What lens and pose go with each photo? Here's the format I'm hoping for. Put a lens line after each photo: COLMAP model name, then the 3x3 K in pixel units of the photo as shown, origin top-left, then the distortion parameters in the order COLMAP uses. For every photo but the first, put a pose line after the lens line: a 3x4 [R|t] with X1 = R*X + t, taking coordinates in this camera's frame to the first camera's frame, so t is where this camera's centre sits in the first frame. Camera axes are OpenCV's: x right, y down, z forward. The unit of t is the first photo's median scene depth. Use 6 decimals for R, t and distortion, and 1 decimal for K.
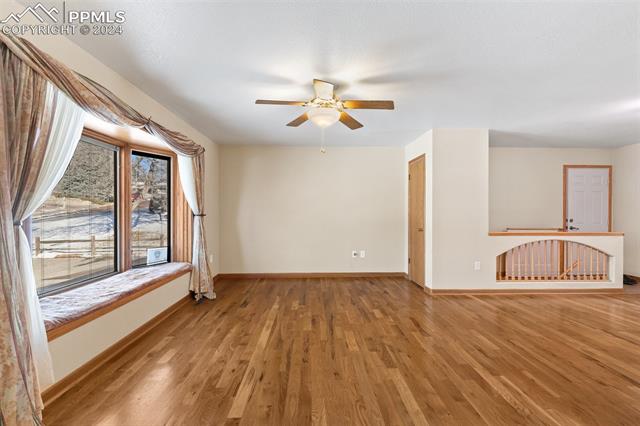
lens RADIAL K [[288.0, 0, 320.8], [0, 288.0, 211.4], [0, 0, 1]] dist [0.009112, -0.001558]
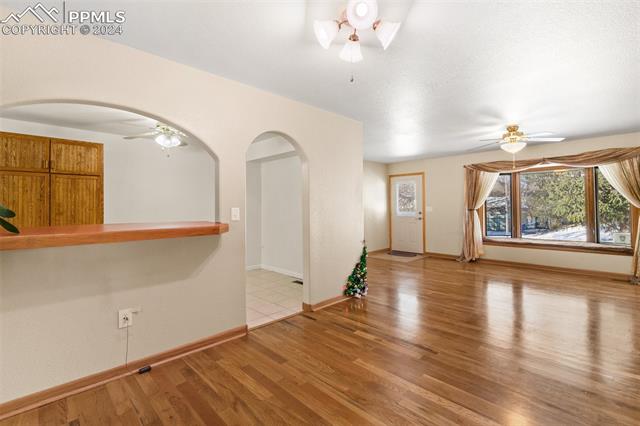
lens RADIAL K [[288.0, 0, 320.8], [0, 288.0, 211.4], [0, 0, 1]] dist [0.009112, -0.001558]
pose [[-0.743982, 0.013433, -0.668065, 1.702644], [0.007869, 0.999905, 0.011342, 0.000449], [0.668154, 0.003181, -0.744016, 1.353260]]
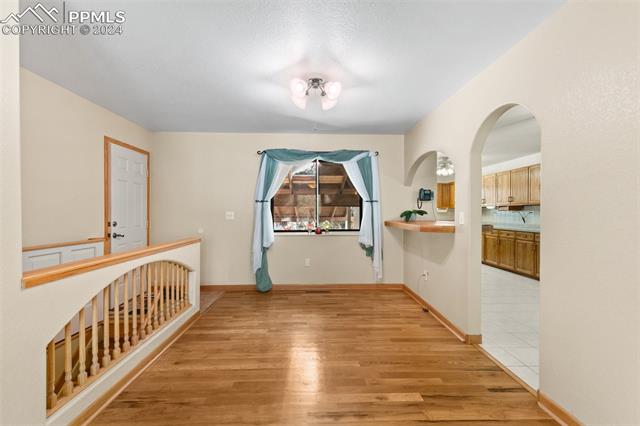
lens RADIAL K [[288.0, 0, 320.8], [0, 288.0, 211.4], [0, 0, 1]] dist [0.009112, -0.001558]
pose [[0.000563, 0.000471, 1.000000, 0.382299], [-0.004353, 0.999990, -0.000468, 0.002427], [-0.999990, -0.004353, 0.000565, 0.954020]]
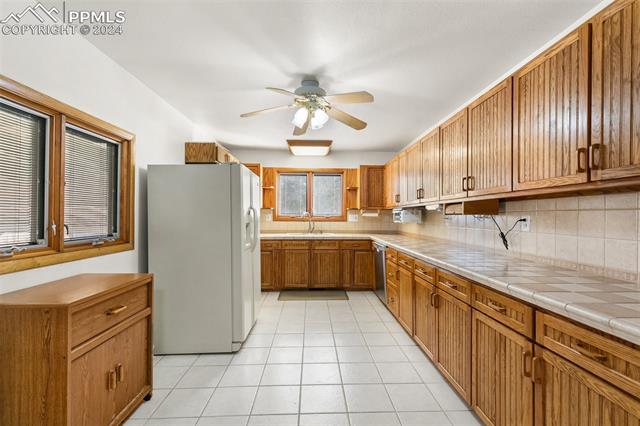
lens RADIAL K [[288.0, 0, 320.8], [0, 288.0, 211.4], [0, 0, 1]] dist [0.009112, -0.001558]
pose [[-0.002794, 0.009255, 0.999953, 1.686855], [0.001605, 0.999956, -0.009251, -0.012542], [-0.999995, 0.001579, -0.002809, -0.008907]]
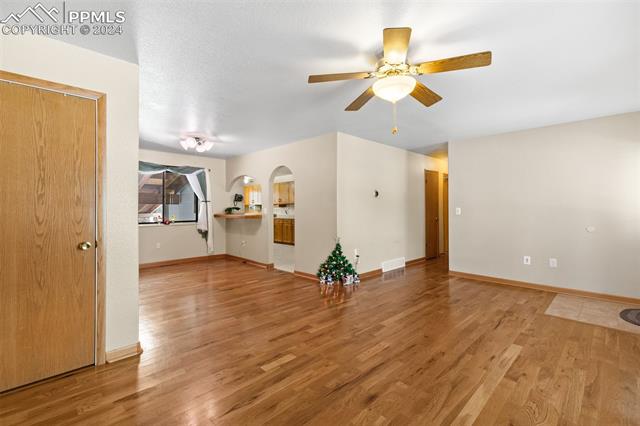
lens RADIAL K [[288.0, 0, 320.8], [0, 288.0, 211.4], [0, 0, 1]] dist [0.009112, -0.001558]
pose [[-0.674642, -0.008876, 0.738092, -0.398826], [0.000196, 0.999926, 0.012204, -0.000812], [-0.738145, 0.008378, -0.674590, 1.546913]]
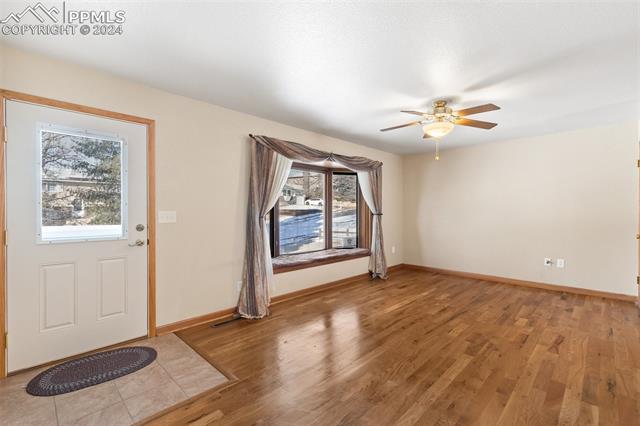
lens RADIAL K [[288.0, 0, 320.8], [0, 288.0, 211.4], [0, 0, 1]] dist [0.009112, -0.001558]
pose [[0.686061, -0.000081, -0.727544, 0.484471], [0.001328, 0.999998, 0.001141, -0.003057], [0.727543, -0.001749, 0.686060, -0.117432]]
